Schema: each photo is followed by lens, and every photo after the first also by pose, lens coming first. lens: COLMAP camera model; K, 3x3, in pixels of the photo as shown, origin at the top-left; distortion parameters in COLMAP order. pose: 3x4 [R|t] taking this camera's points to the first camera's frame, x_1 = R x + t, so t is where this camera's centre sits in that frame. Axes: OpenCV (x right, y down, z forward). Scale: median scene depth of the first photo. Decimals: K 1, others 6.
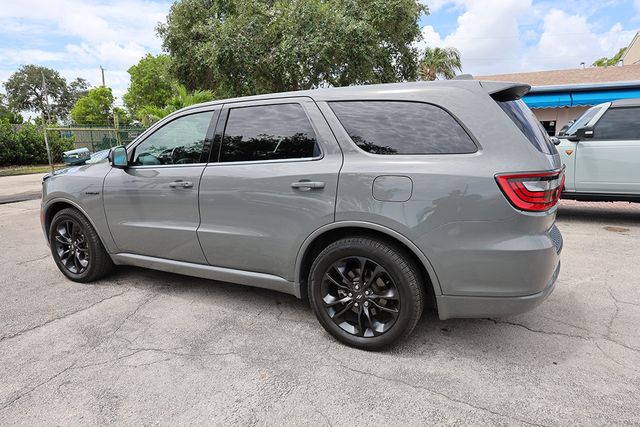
lens RADIAL K [[388.3, 0, 323.4], [0, 388.3, 216.8], [0, 0, 1]] dist [-0.000453, -0.001024]
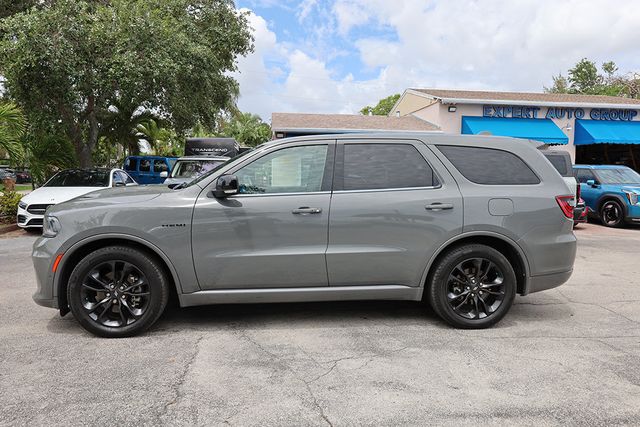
lens RADIAL K [[478.3, 0, 321.2], [0, 478.3, 207.8], [0, 0, 1]] dist [0.001215, 0.000948]
pose [[0.846108, -0.011312, 0.532891, -0.957205], [0.081503, 0.990763, -0.108378, 0.050242], [-0.526743, 0.135132, 0.839215, -0.116649]]
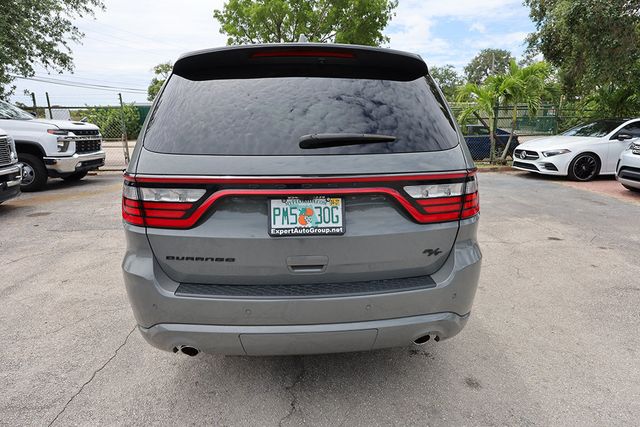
lens RADIAL K [[388.3, 0, 323.4], [0, 388.3, 216.8], [0, 0, 1]] dist [-0.000453, -0.001024]
pose [[0.499611, 0.231867, -0.834642, 0.796885], [-0.183955, 0.969934, 0.159338, -0.126776], [0.846493, 0.073930, 0.527243, 0.519119]]
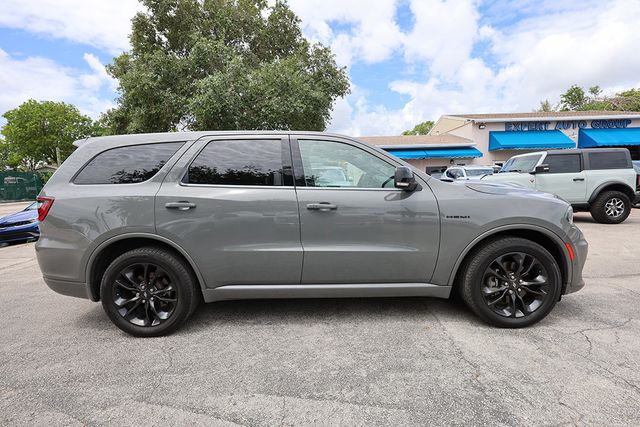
lens RADIAL K [[305.8, 0, 319.2], [0, 305.8, 210.7], [0, 0, 1]] dist [0.002769, 0.000546]
pose [[0.912925, -0.047266, 0.405382, -1.238061], [0.091609, 0.991658, -0.090680, -0.009690], [-0.397714, 0.119920, 0.909639, 0.335516]]
